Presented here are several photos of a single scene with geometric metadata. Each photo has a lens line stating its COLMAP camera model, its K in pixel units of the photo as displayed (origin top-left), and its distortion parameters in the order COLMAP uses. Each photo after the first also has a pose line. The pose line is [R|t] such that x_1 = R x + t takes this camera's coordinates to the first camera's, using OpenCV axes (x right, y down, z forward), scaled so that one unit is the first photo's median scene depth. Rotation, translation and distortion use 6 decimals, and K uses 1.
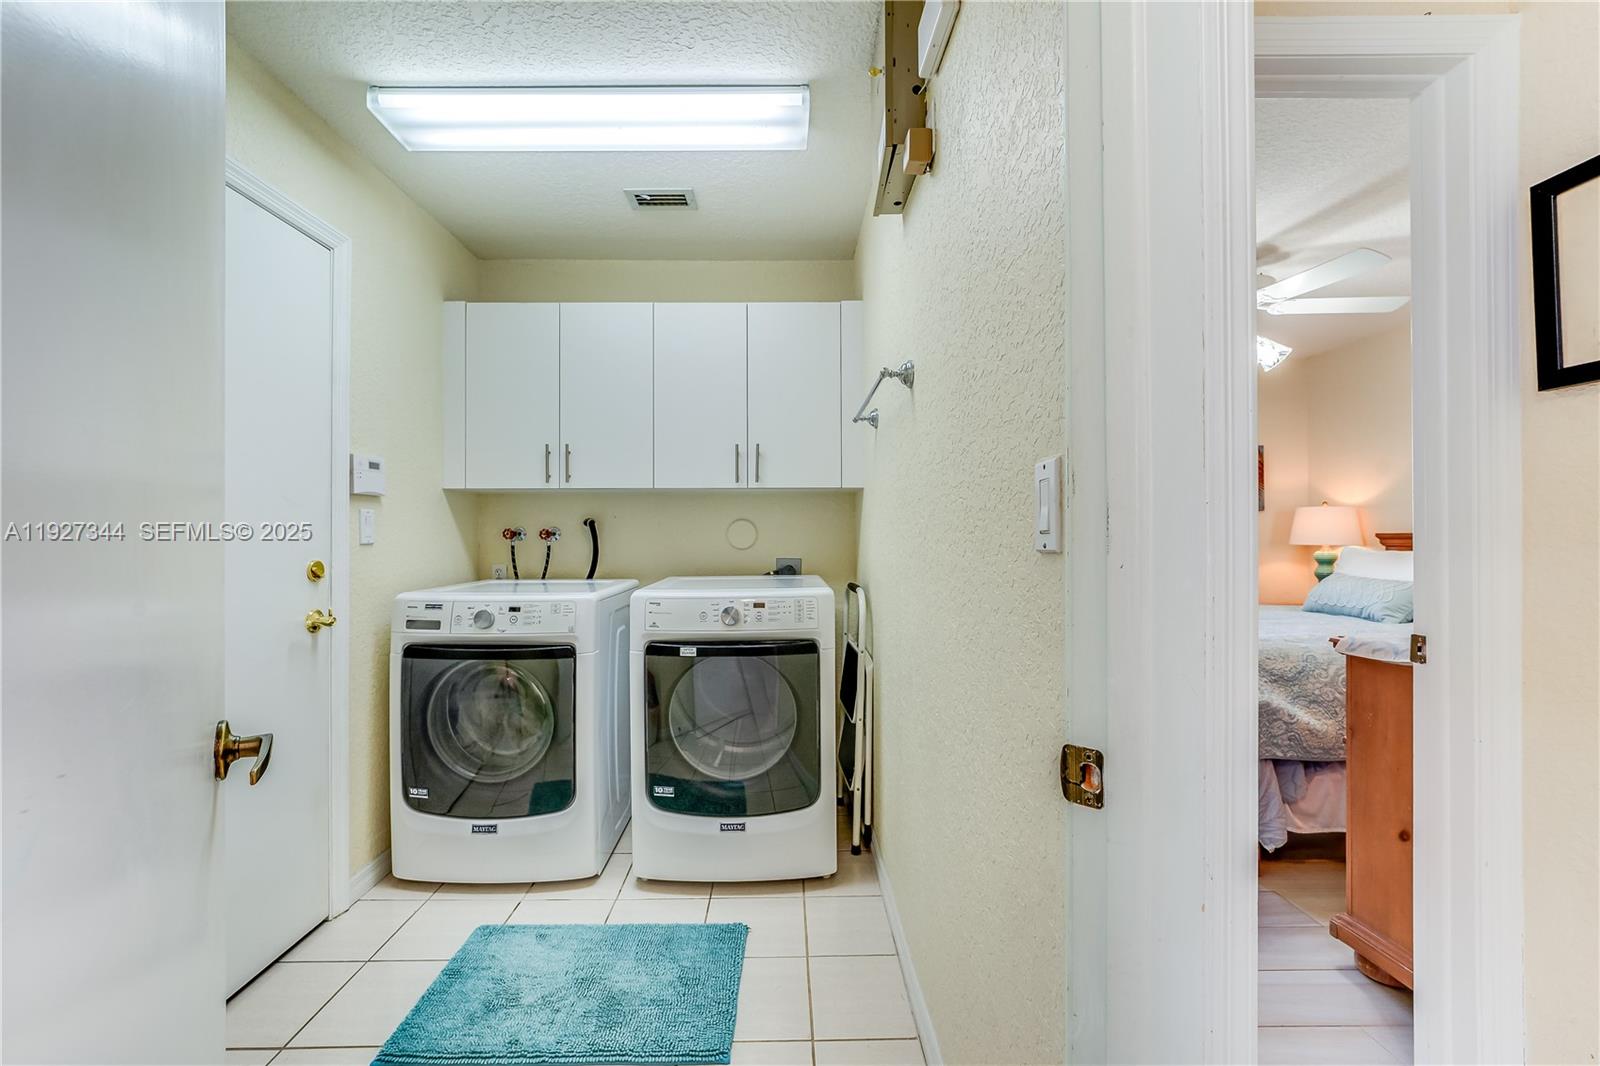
lens RADIAL K [[661.5, 0, 792.0], [0, 661.5, 533.7], [0, 0, 1]] dist [-0.005087, -0.000293]
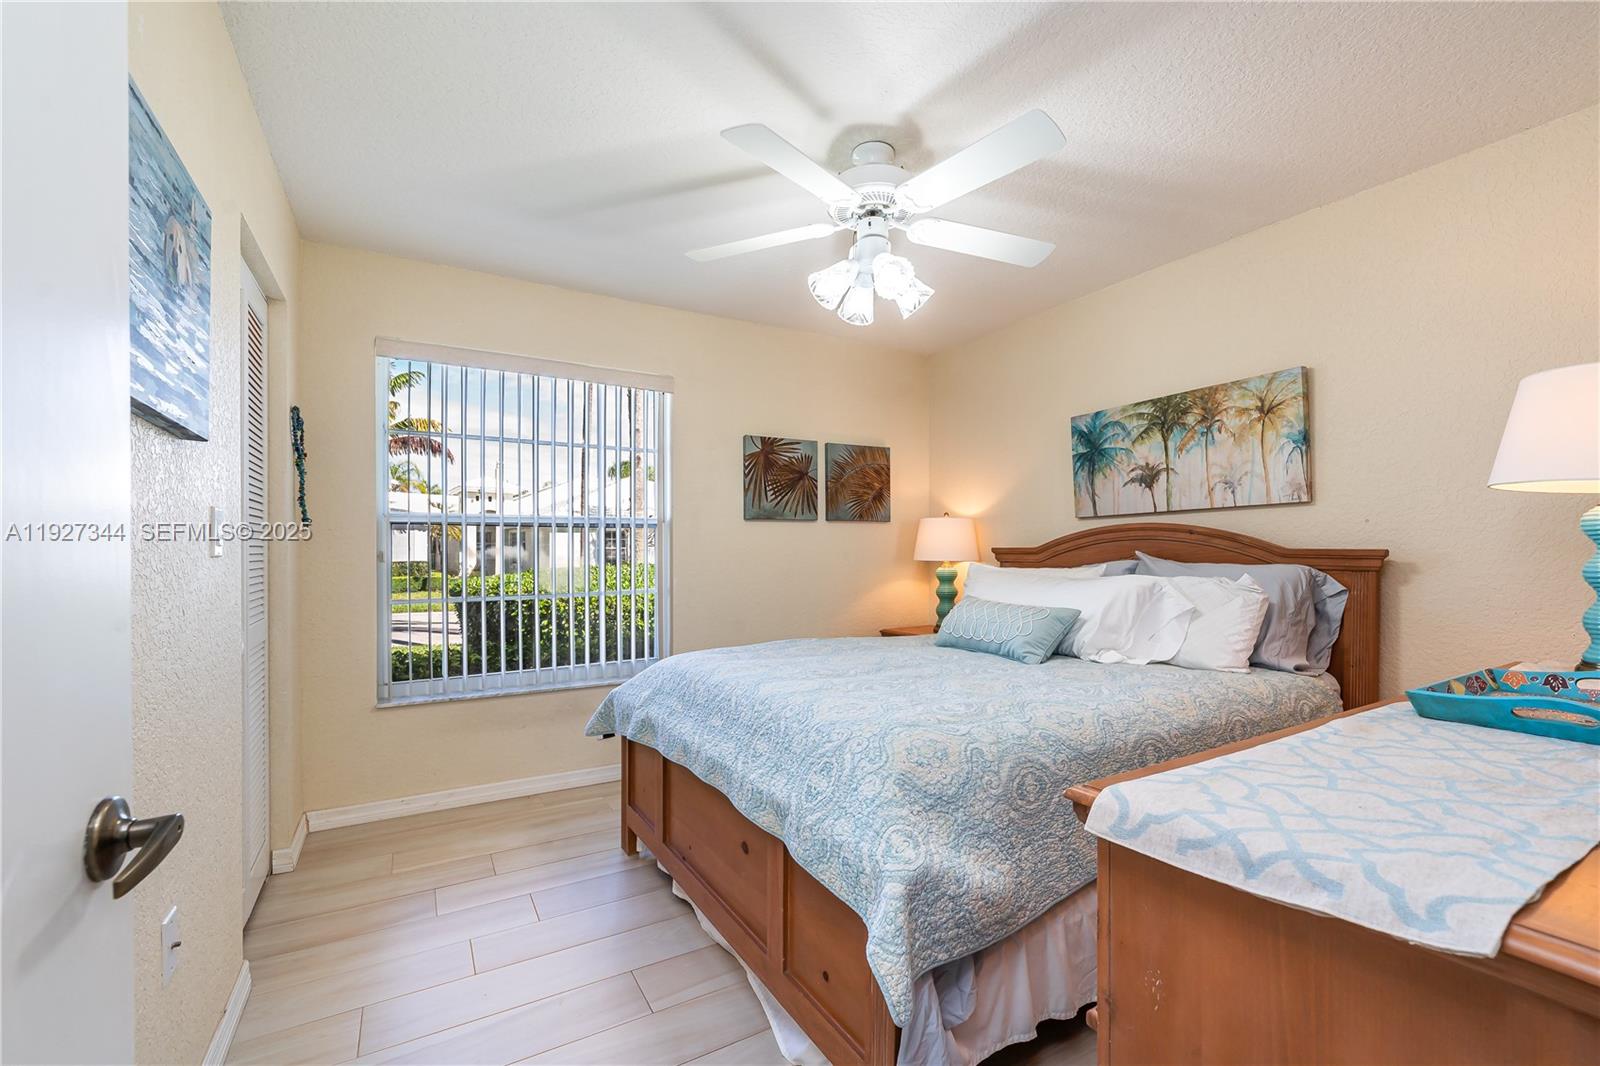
lens RADIAL K [[663.2, 0, 804.8], [0, 663.2, 545.0], [0, 0, 1]] dist [-0.000369, -0.000090]
pose [[0.871432, 0.005409, 0.490486, 0.279752], [-0.004072, 0.999985, -0.003793, -0.000007], [-0.490499, 0.001308, 0.871441, 0.436169]]
